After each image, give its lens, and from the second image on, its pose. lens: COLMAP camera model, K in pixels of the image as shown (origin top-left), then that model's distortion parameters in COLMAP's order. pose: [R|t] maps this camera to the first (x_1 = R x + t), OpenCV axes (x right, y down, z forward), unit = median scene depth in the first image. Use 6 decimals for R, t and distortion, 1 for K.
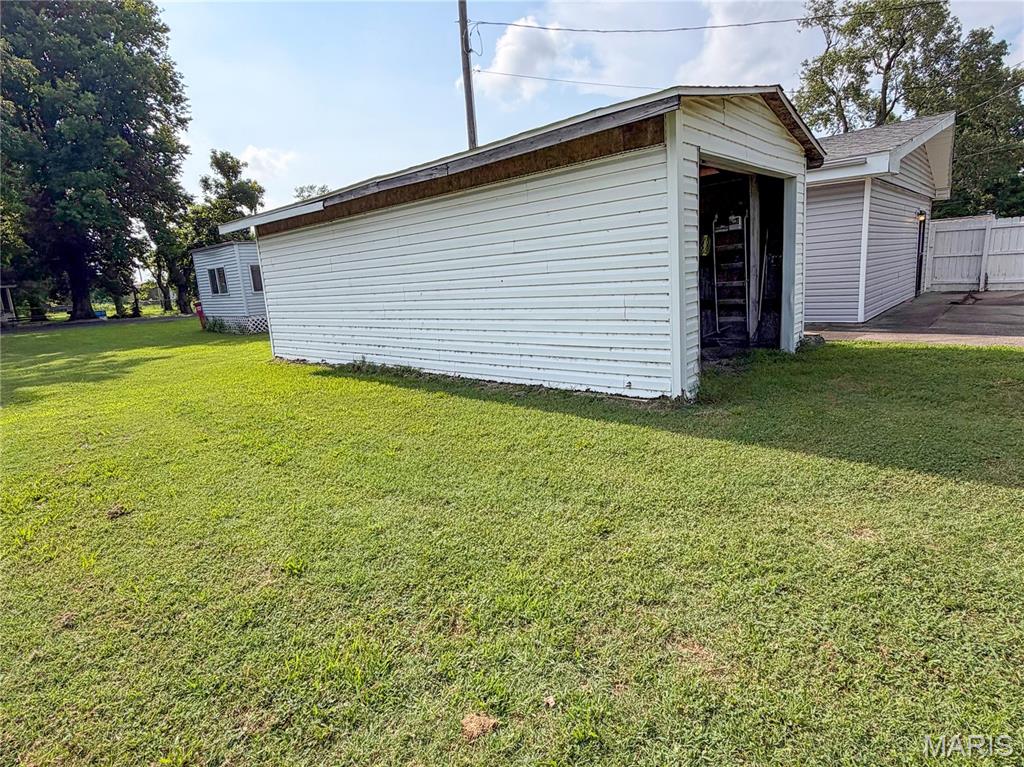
lens RADIAL K [[554.3, 0, 510.6], [0, 554.3, 384.9], [0, 0, 1]] dist [-0.002438, -0.000794]
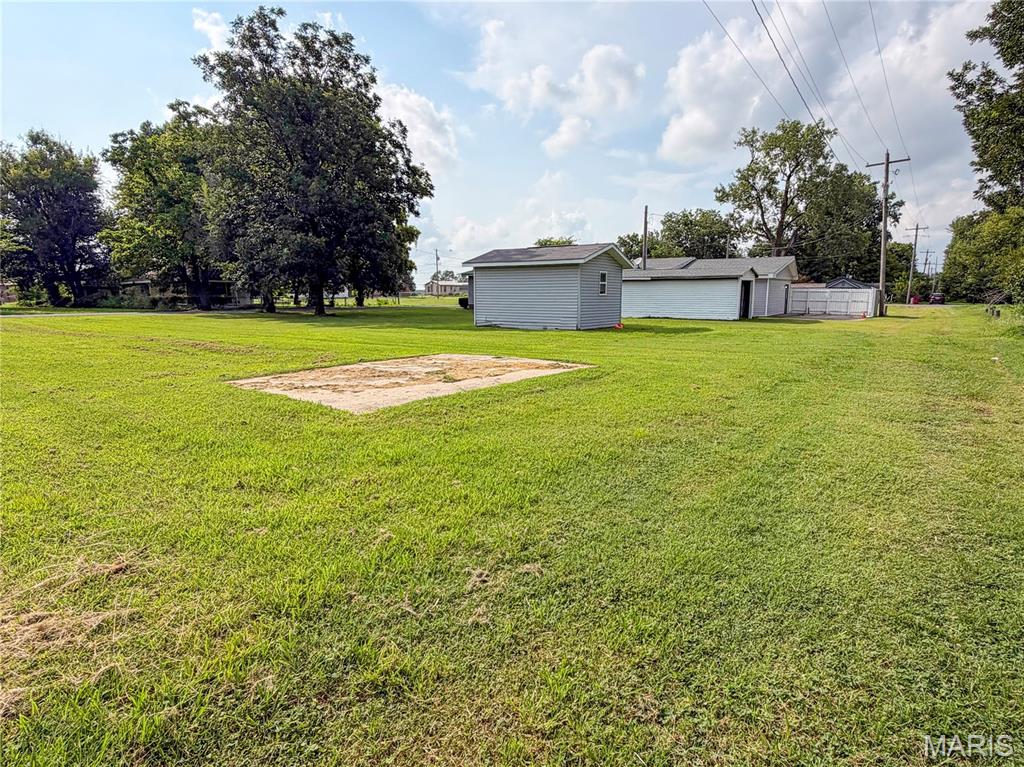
lens RADIAL K [[554.3, 0, 513.6], [0, 554.3, 381.9], [0, 0, 1]] dist [-0.002438, -0.000794]
pose [[0.990577, 0.045986, 0.129003, -0.359351], [-0.040451, 0.998158, -0.045208, 0.134637], [-0.130844, 0.039563, 0.990613, -0.582779]]
